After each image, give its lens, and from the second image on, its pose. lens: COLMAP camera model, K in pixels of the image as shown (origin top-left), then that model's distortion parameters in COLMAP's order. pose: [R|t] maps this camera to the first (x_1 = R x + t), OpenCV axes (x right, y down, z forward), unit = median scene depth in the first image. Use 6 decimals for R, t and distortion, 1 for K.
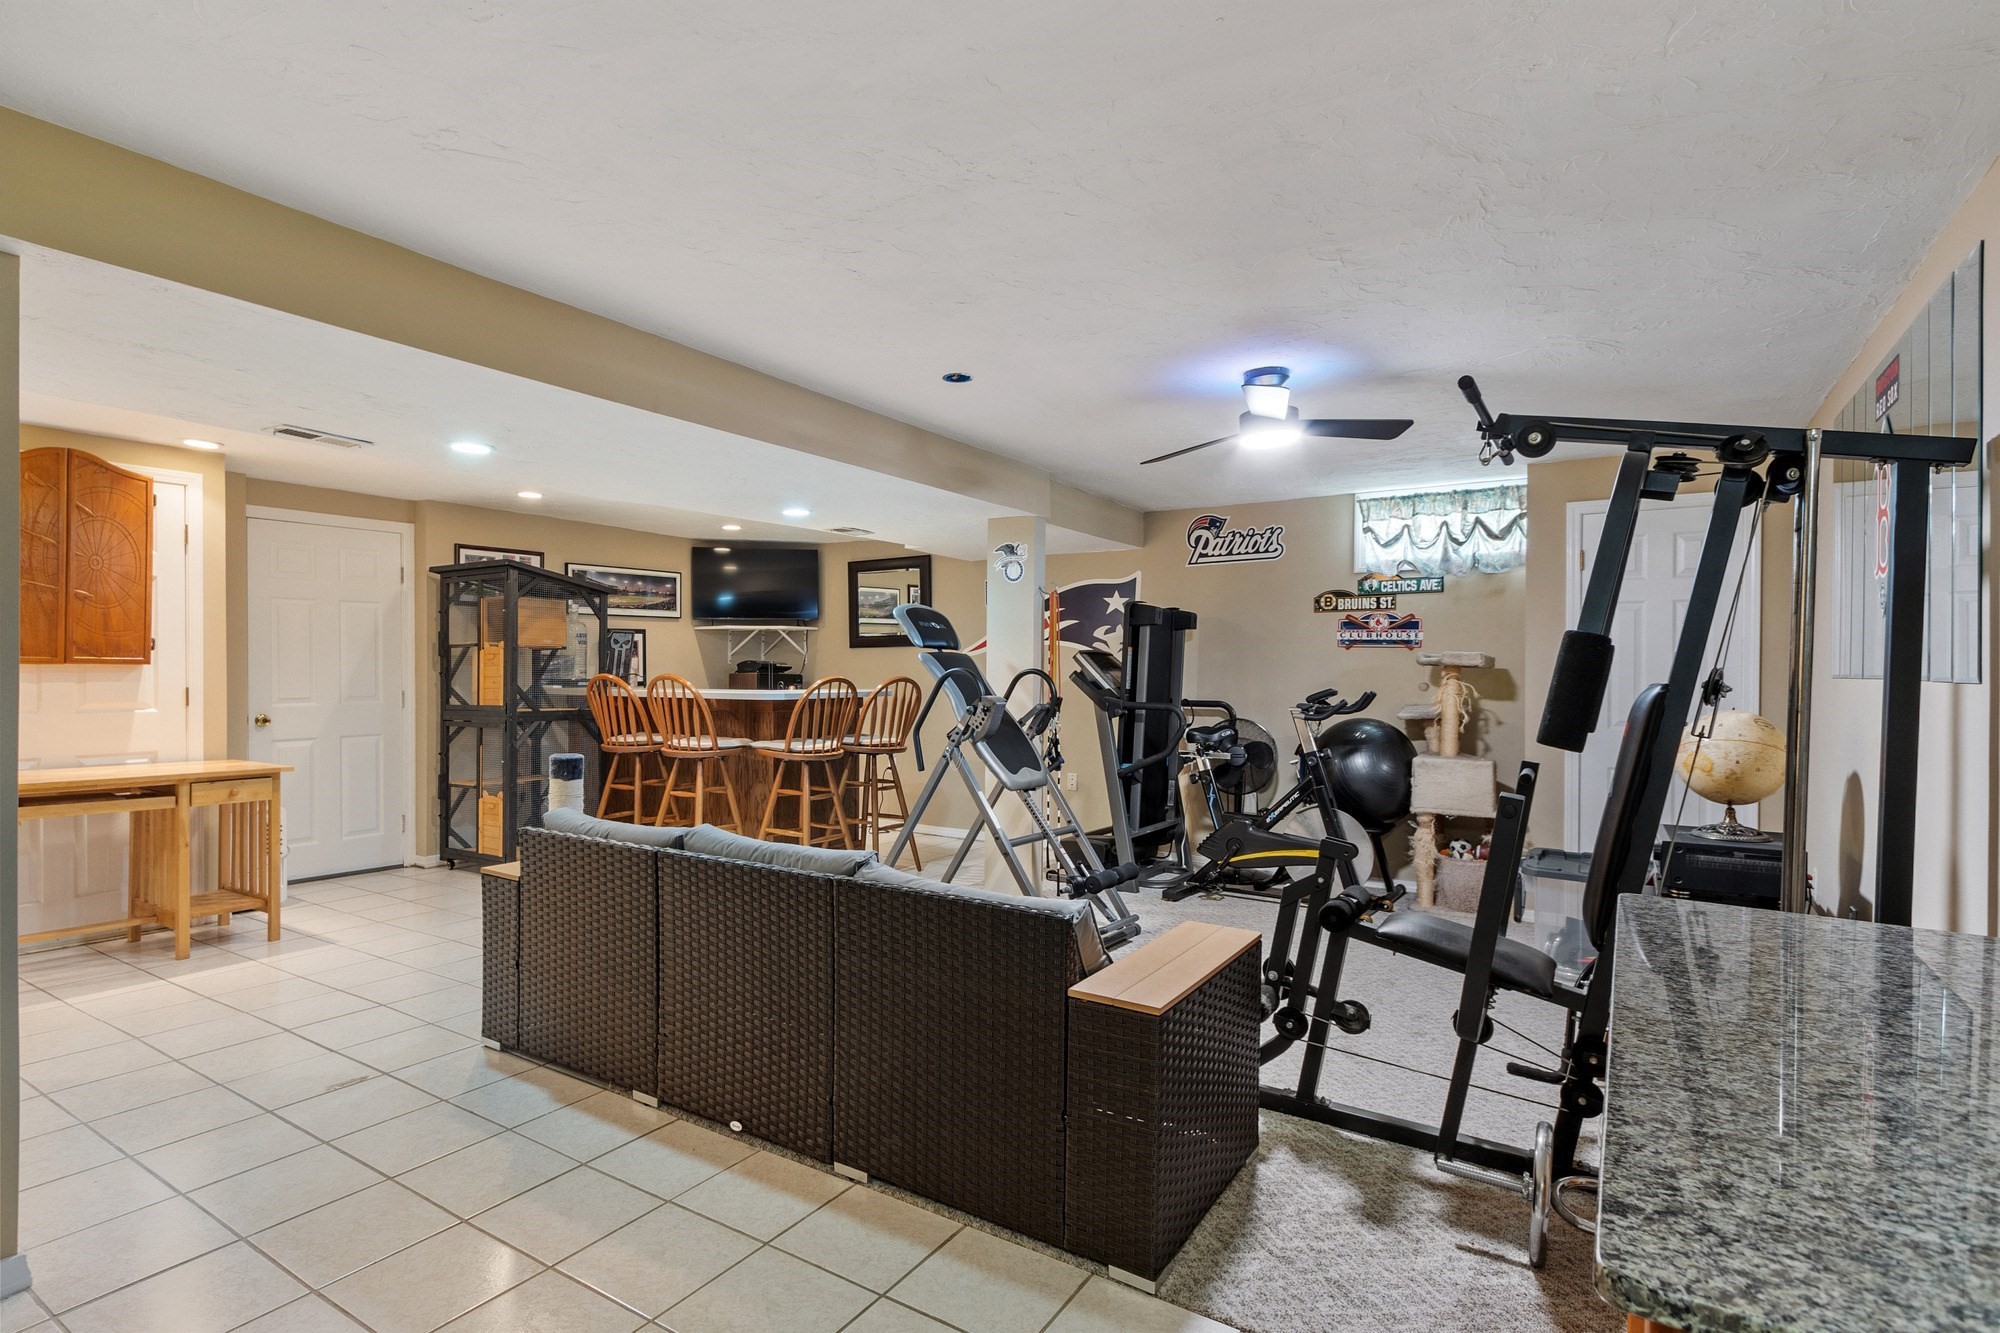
lens RADIAL K [[953.3, 0, 999.6], [0, 953.3, 665.0], [0, 0, 1]] dist [0.002940, 0.000050]
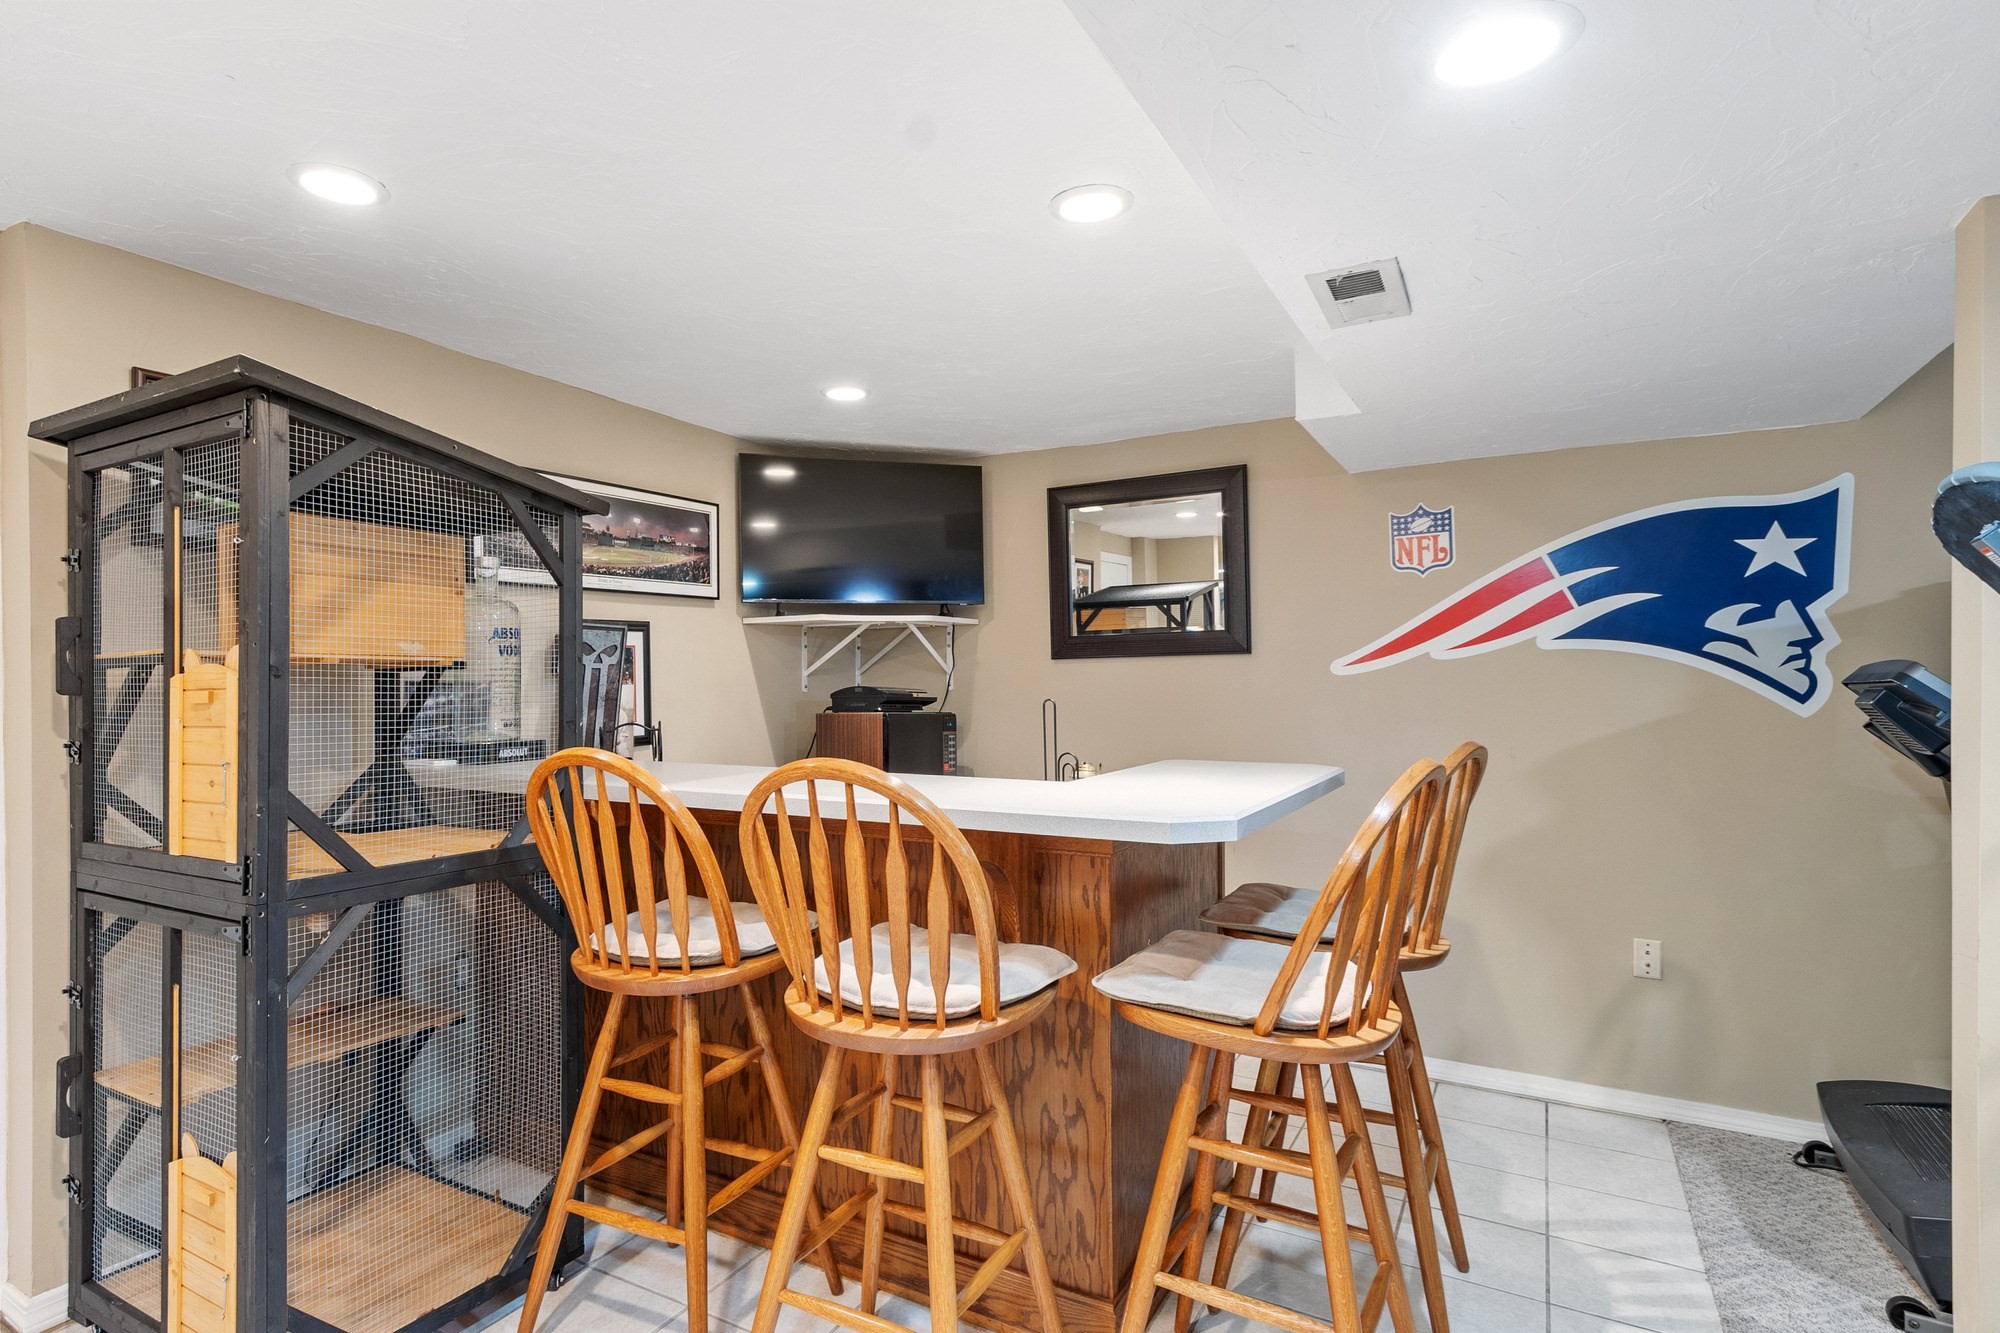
lens RADIAL K [[953.3, 0, 981.4], [0, 953.3, 668.1], [0, 0, 1]] dist [0.002940, 0.000050]
pose [[0.998653, -0.007885, 0.051286, -0.270239], [0.008202, 0.999949, -0.005975, -0.012743], [-0.051236, 0.006388, 0.998666, 0.612618]]
